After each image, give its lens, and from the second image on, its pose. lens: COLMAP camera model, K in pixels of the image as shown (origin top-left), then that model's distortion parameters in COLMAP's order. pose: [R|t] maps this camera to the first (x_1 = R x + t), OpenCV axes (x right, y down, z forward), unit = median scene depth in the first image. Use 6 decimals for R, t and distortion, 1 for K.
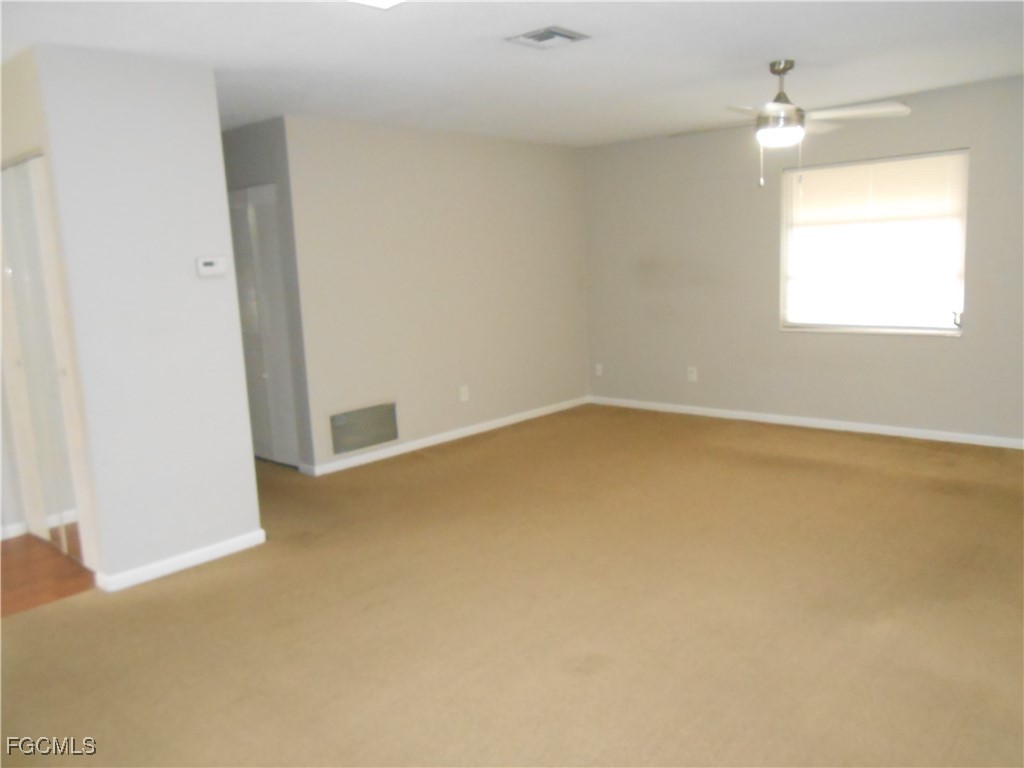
lens RADIAL K [[811.3, 0, 512.0], [0, 811.3, 384.0], [0, 0, 1]] dist [-0.034500, 0.074710]
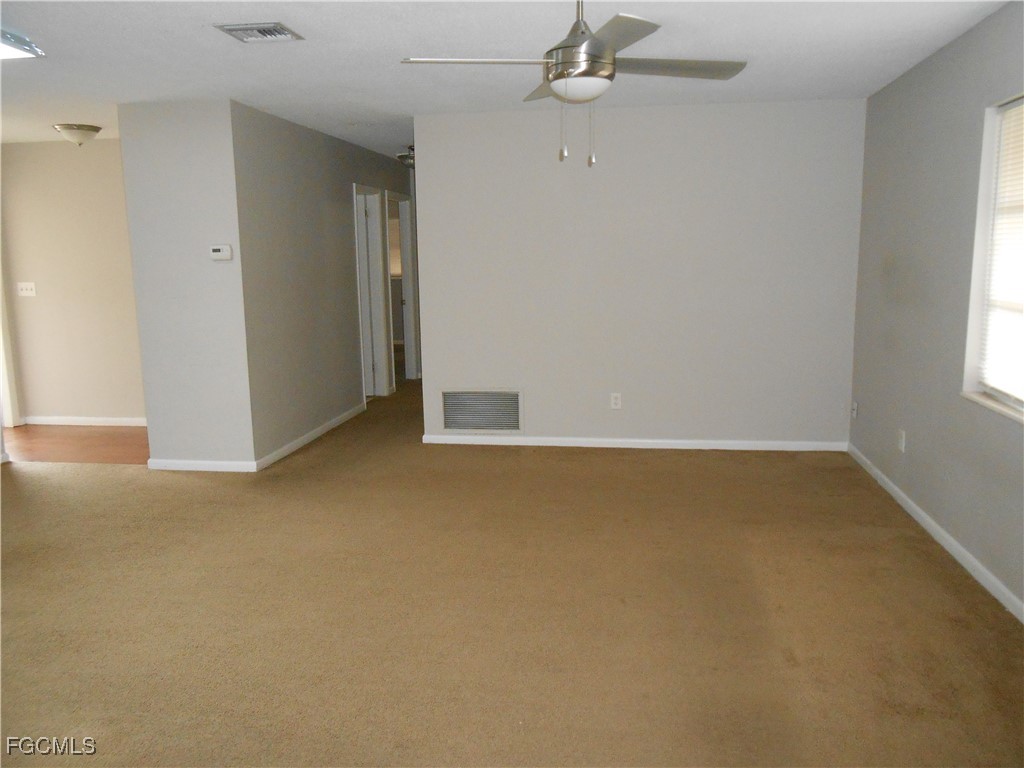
lens RADIAL K [[811.3, 0, 512.0], [0, 811.3, 384.0], [0, 0, 1]] dist [-0.034500, 0.074710]
pose [[0.553978, 0.171739, -0.814625, 0.697490], [-0.139949, 0.983778, 0.112229, -0.104269], [0.820684, 0.051834, 0.569026, 0.457538]]
